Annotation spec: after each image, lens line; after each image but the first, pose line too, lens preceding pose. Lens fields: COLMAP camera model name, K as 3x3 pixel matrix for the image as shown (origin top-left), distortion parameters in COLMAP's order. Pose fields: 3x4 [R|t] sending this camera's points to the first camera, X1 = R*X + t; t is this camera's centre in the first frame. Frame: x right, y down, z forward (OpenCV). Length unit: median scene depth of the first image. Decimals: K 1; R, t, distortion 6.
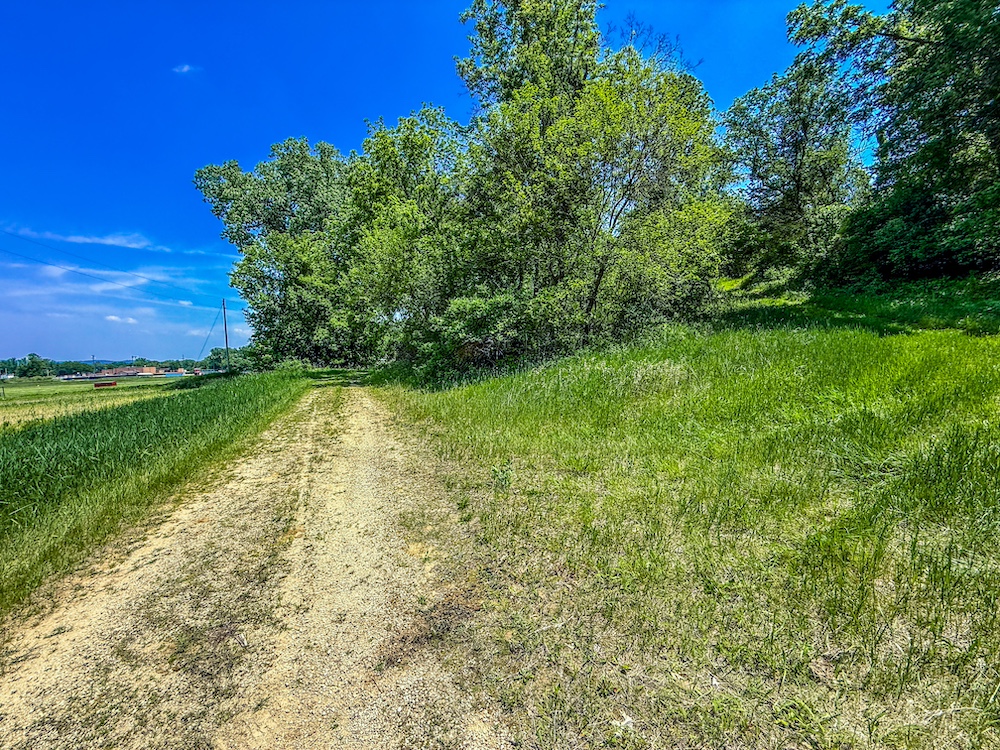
lens RADIAL K [[398.1, 0, 500.0], [0, 398.1, 375.0], [0, 0, 1]] dist [0.000652, 0.000009]
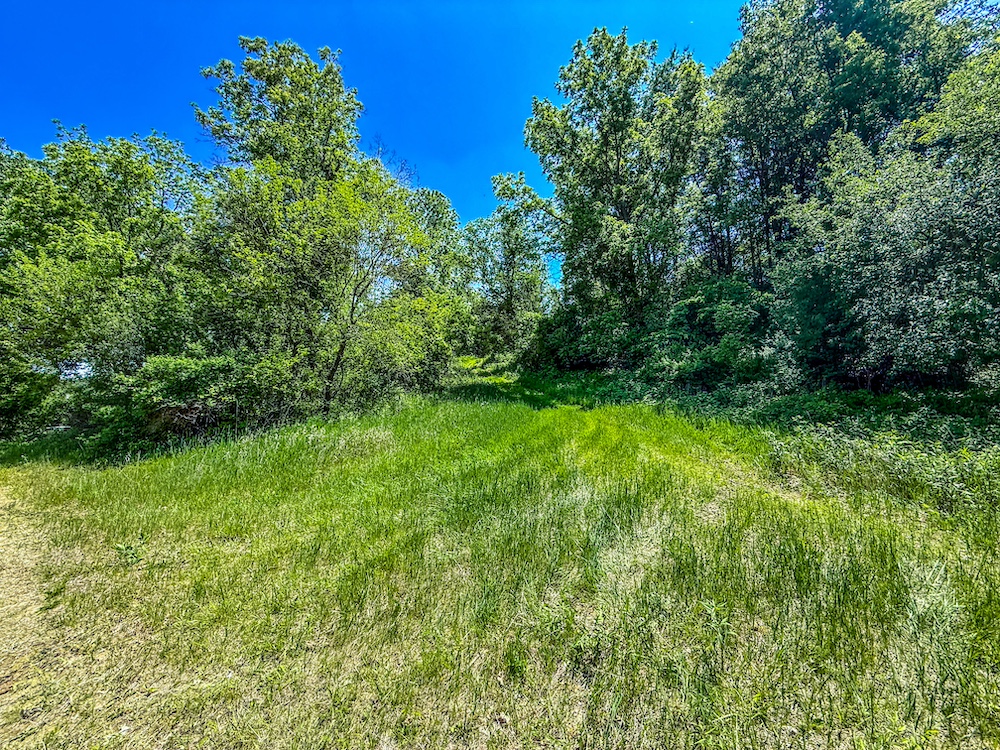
lens RADIAL K [[398.1, 0, 500.0], [0, 398.1, 375.0], [0, 0, 1]] dist [0.000652, 0.000009]
pose [[0.852929, 0.063106, 0.518198, 0.063483], [0.023654, 0.986975, -0.159126, 0.002414], [-0.521490, 0.147981, 0.840327, -0.082434]]
